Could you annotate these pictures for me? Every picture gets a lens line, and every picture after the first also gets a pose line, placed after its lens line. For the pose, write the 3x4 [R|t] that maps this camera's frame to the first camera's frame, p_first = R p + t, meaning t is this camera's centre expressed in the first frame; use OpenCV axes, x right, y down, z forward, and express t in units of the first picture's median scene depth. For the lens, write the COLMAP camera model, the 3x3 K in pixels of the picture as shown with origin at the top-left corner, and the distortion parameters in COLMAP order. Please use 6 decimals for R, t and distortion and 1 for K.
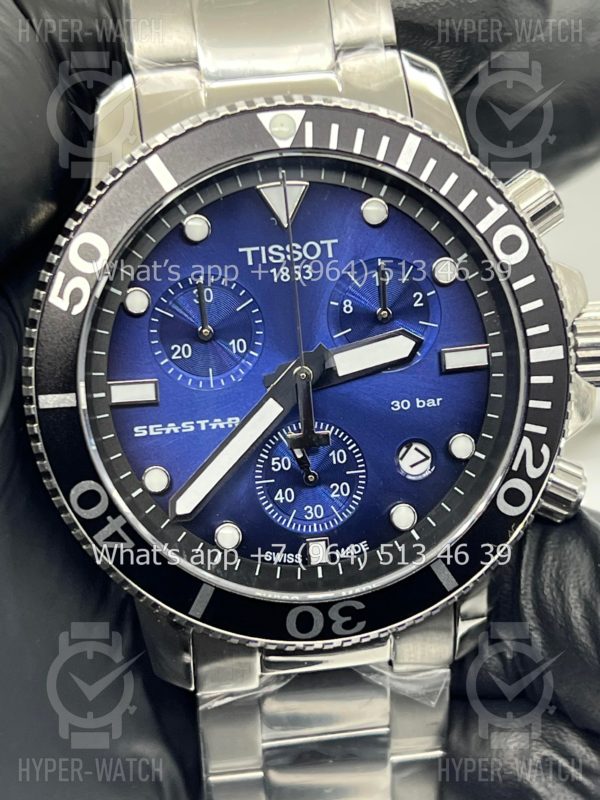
lens RADIAL K [[1853.5, 0, 296.2], [0, 1853.5, 415.7], [0, 0, 1]] dist [0.158782, -0.502683]
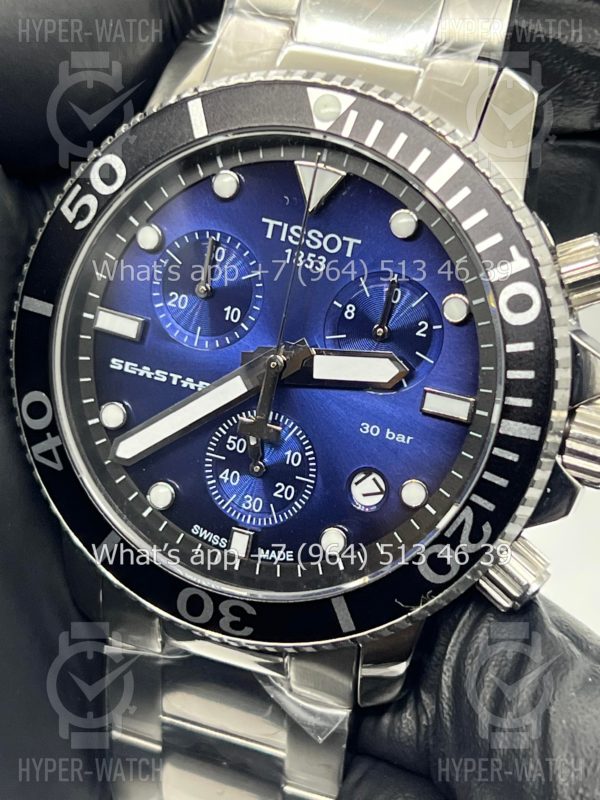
lens RADIAL K [[1853.5, 0, 296.2], [0, 1853.5, 415.7], [0, 0, 1]] dist [0.158782, -0.502683]
pose [[0.879724, 0.336169, -0.336267, 0.341757], [-0.325160, 0.941329, 0.090387, -0.086211], [0.346924, 0.029825, 0.937419, 0.107895]]
